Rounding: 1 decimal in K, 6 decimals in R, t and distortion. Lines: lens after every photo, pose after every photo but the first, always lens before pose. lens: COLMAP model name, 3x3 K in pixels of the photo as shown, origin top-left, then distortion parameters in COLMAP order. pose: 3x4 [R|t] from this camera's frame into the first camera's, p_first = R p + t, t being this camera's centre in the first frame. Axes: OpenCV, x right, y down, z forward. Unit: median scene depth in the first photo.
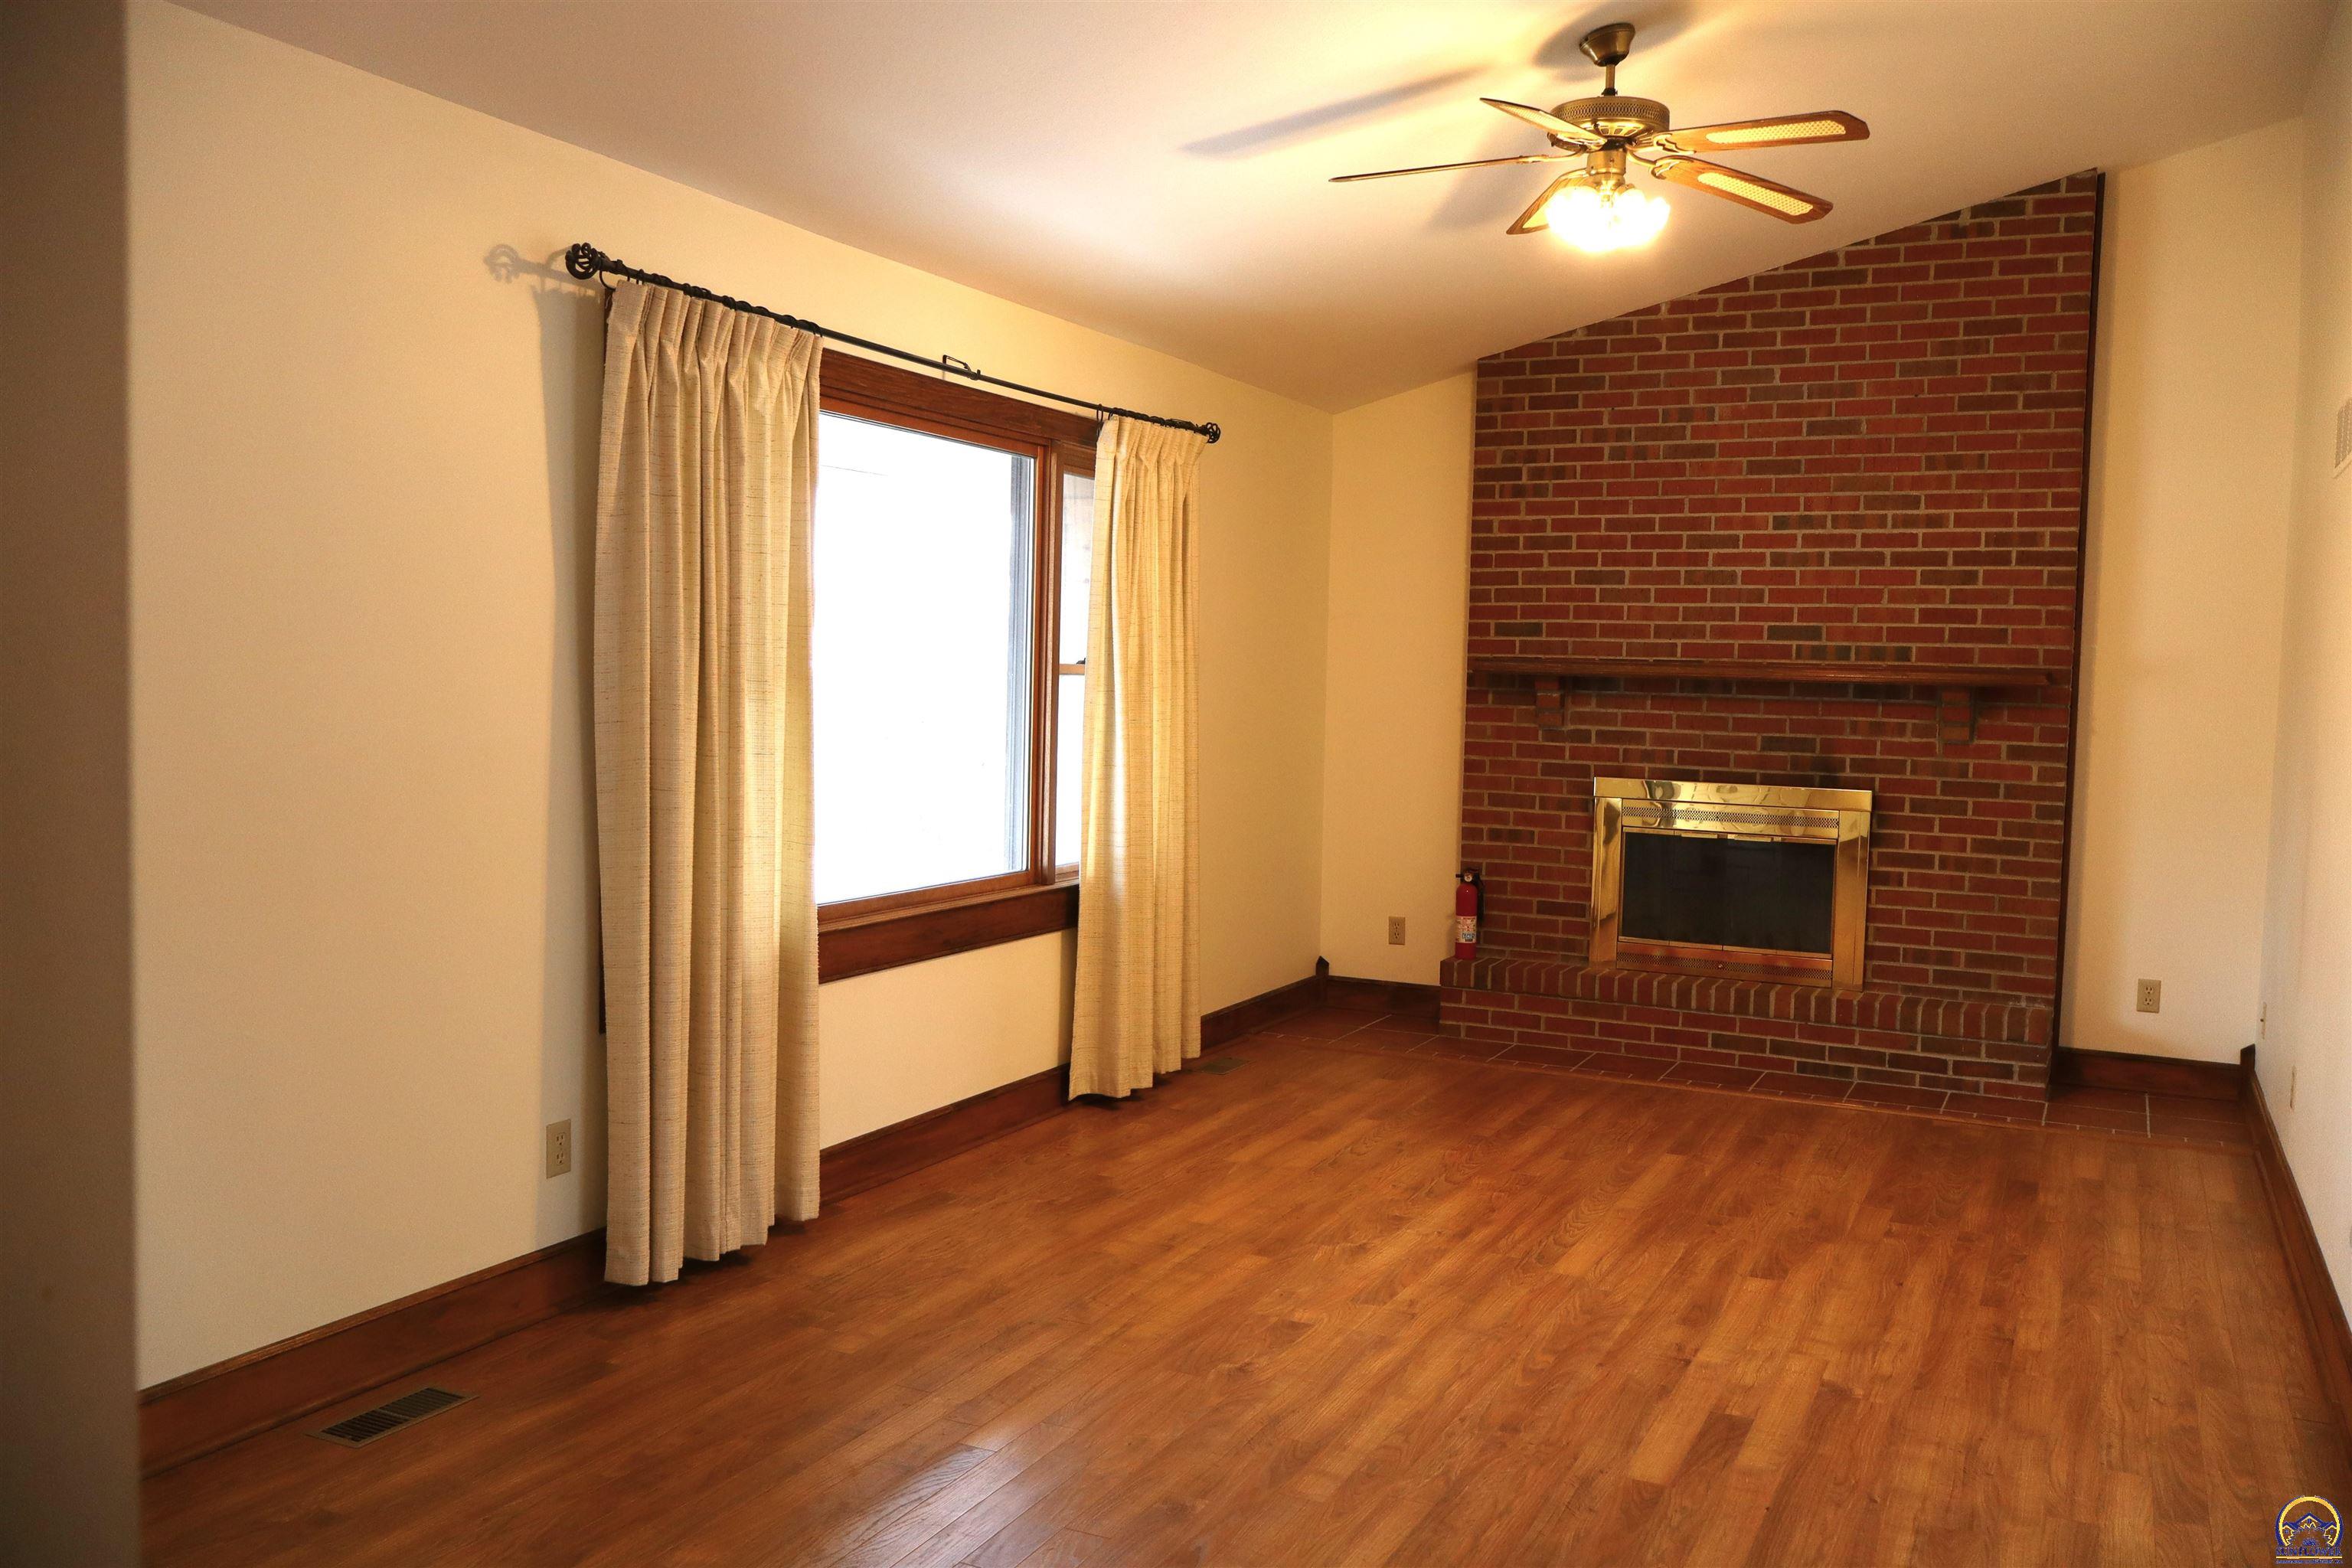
lens RADIAL K [[1974.2, 0, 1175.8], [0, 1974.2, 785.5], [0, 0, 1]] dist [0.005555, 0.011567]
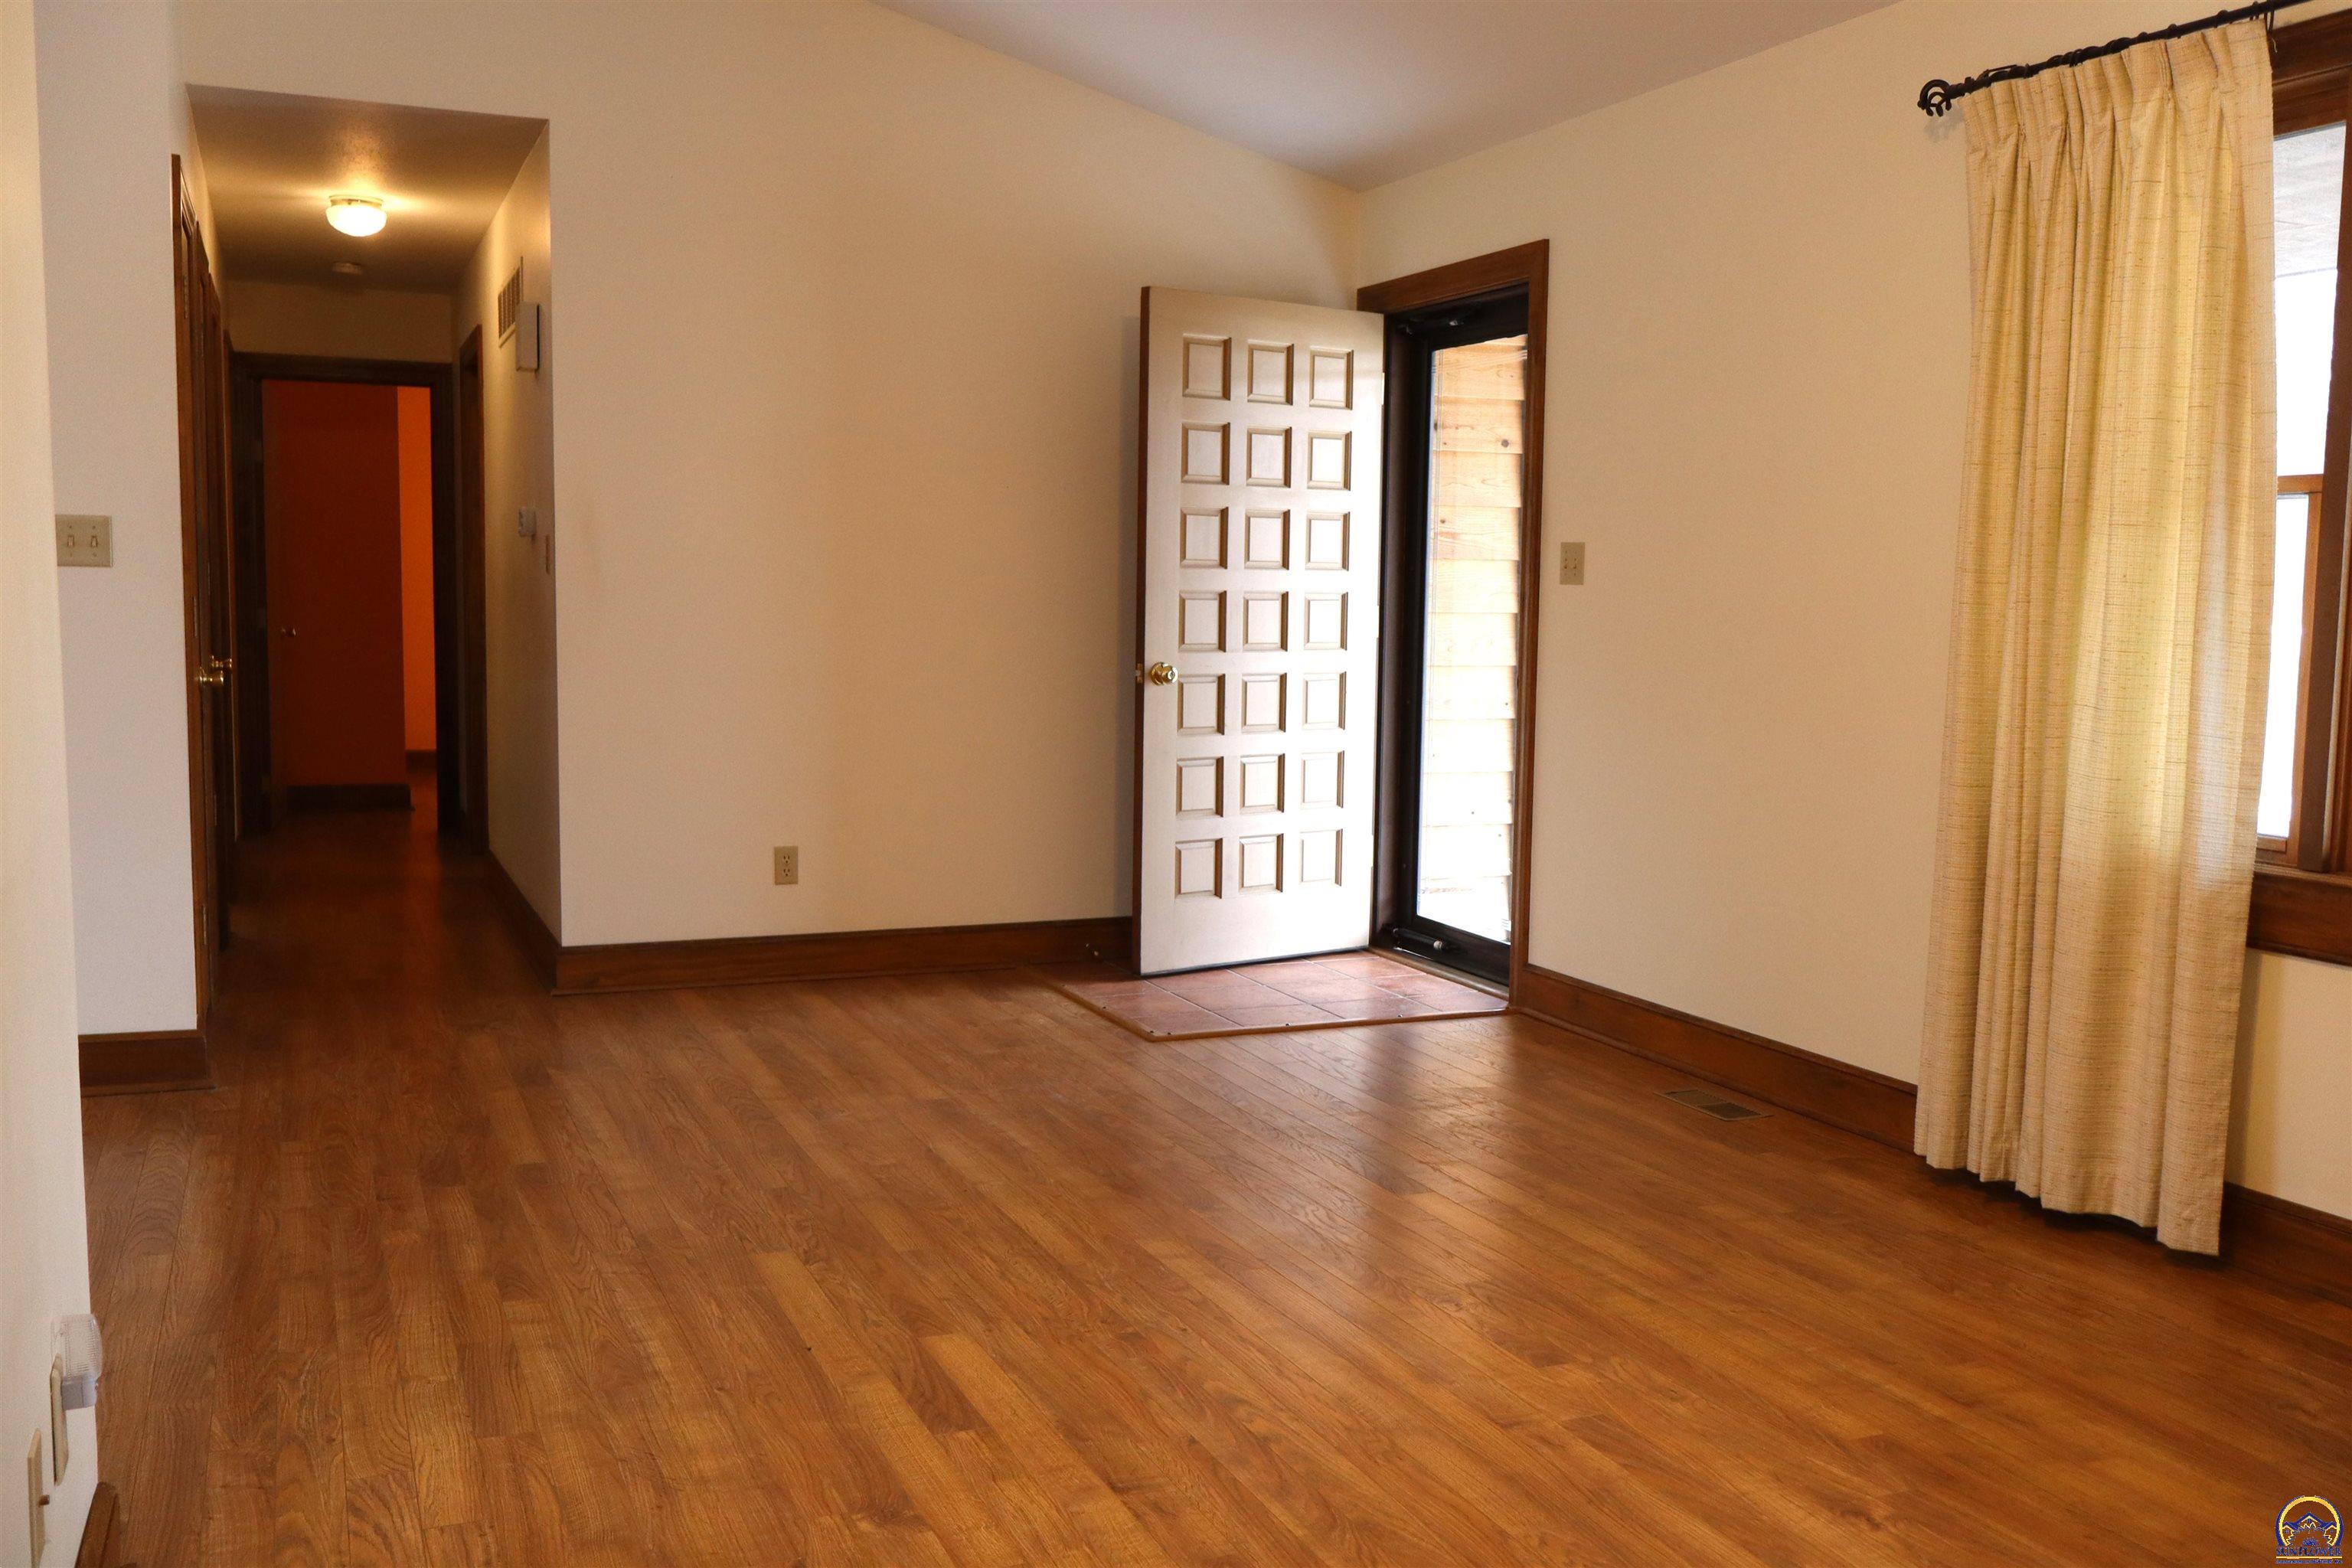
lens RADIAL K [[1974.2, 0, 1177.1], [0, 1974.2, 786.8], [0, 0, 1]] dist [0.005555, 0.011567]
pose [[-0.651145, 0.046071, -0.757553, 0.717324], [-0.071540, 0.989986, 0.121698, -0.015721], [0.755574, 0.133439, -0.641329, 1.383983]]
